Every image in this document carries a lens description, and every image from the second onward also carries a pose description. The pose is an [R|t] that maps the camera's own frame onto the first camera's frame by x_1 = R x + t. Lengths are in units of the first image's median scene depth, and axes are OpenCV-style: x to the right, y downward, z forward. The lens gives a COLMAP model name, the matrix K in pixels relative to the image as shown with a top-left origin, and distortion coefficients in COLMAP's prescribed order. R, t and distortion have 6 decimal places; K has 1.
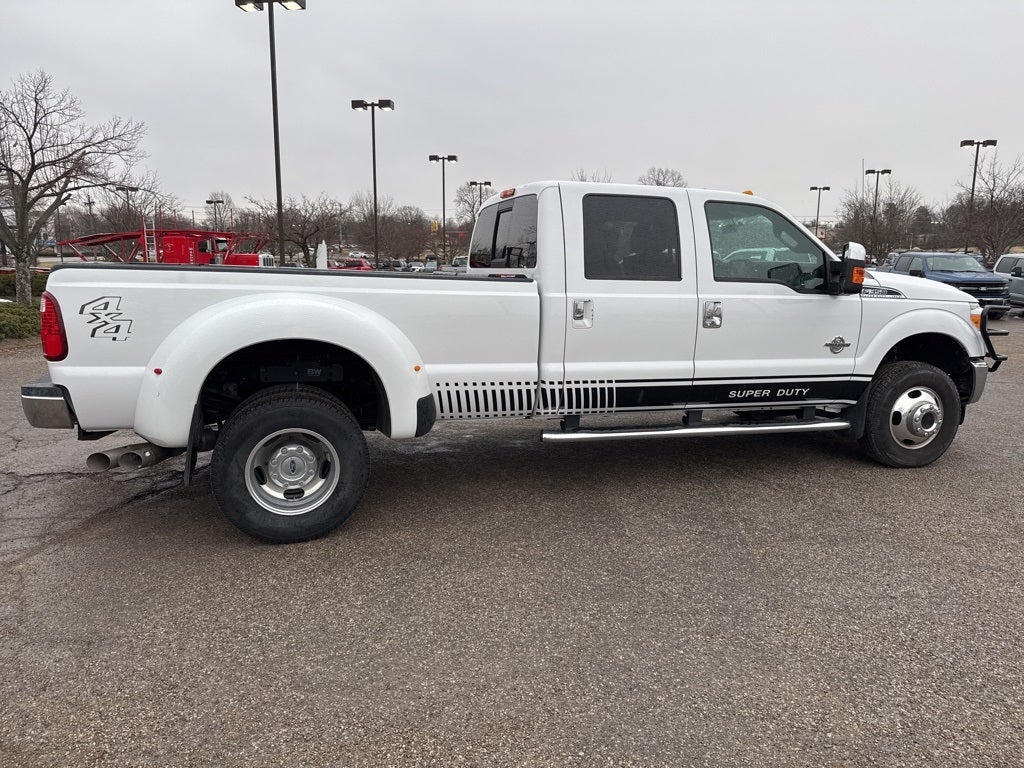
lens RADIAL K [[727.9, 0, 517.4], [0, 727.9, 383.8], [0, 0, 1]] dist [0.111708, -0.156943]
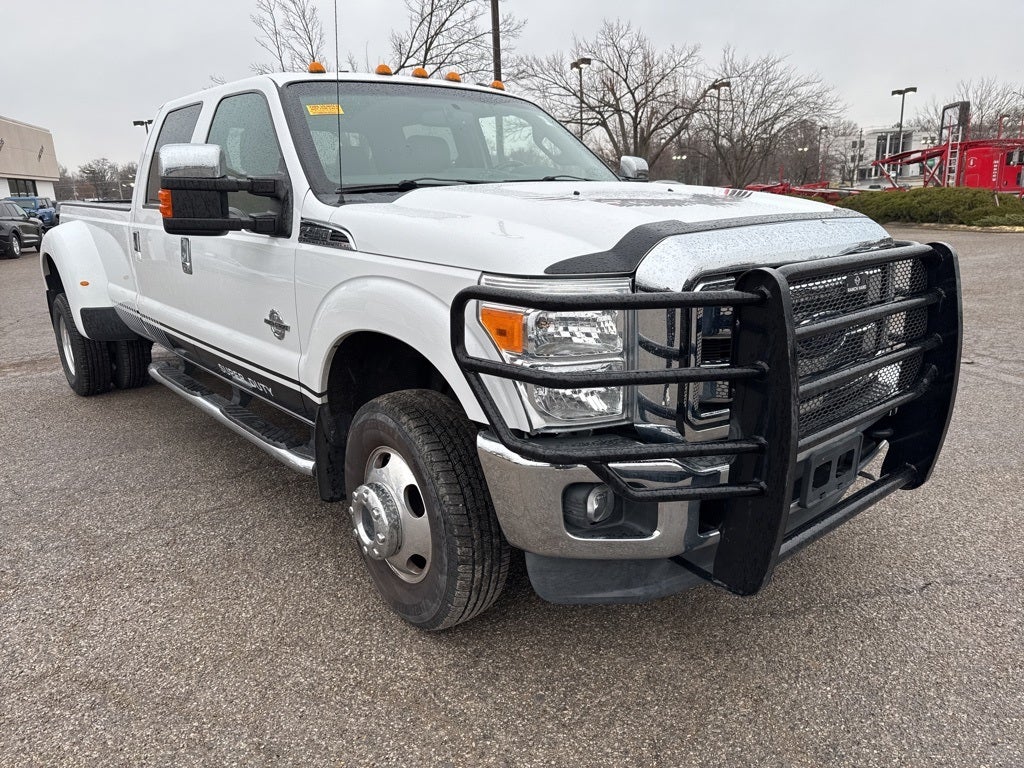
lens RADIAL K [[732.6, 0, 526.1], [0, 732.6, 384.8], [0, 0, 1]] dist [0.034613, -0.033516]
pose [[0.380963, 0.200037, -0.902692, 1.145174], [-0.165255, 0.975326, 0.146390, -0.135998], [0.909702, 0.093406, 0.404620, 1.037306]]
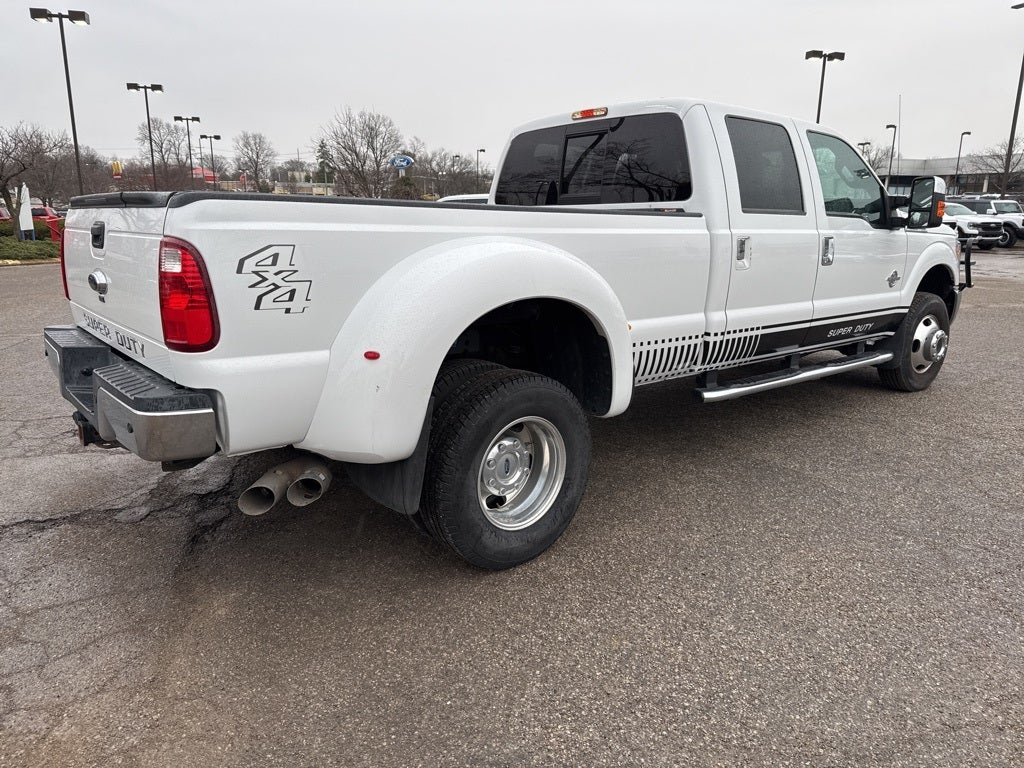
lens RADIAL K [[731.0, 0, 520.0], [0, 731.0, 385.8], [0, 0, 1]] dist [0.057571, -0.062802]
pose [[0.924778, -0.094865, 0.368493, -0.480839], [0.069444, 0.994237, 0.081678, -0.026752], [-0.374117, -0.049945, 0.926035, 0.257943]]
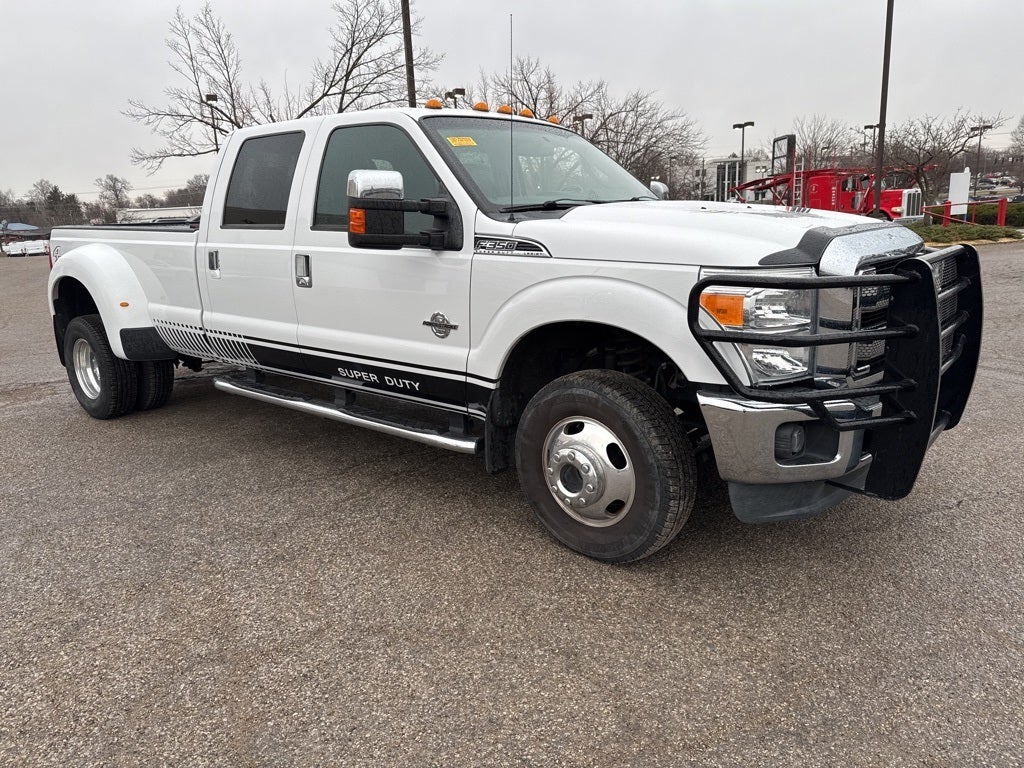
lens RADIAL K [[727.9, 0, 517.4], [0, 727.9, 383.8], [0, 0, 1]] dist [0.111708, -0.156943]
pose [[0.549571, 0.145571, -0.822667, 1.134526], [-0.135345, 0.987208, 0.084271, -0.071753], [0.824411, 0.065031, 0.562243, 0.746193]]
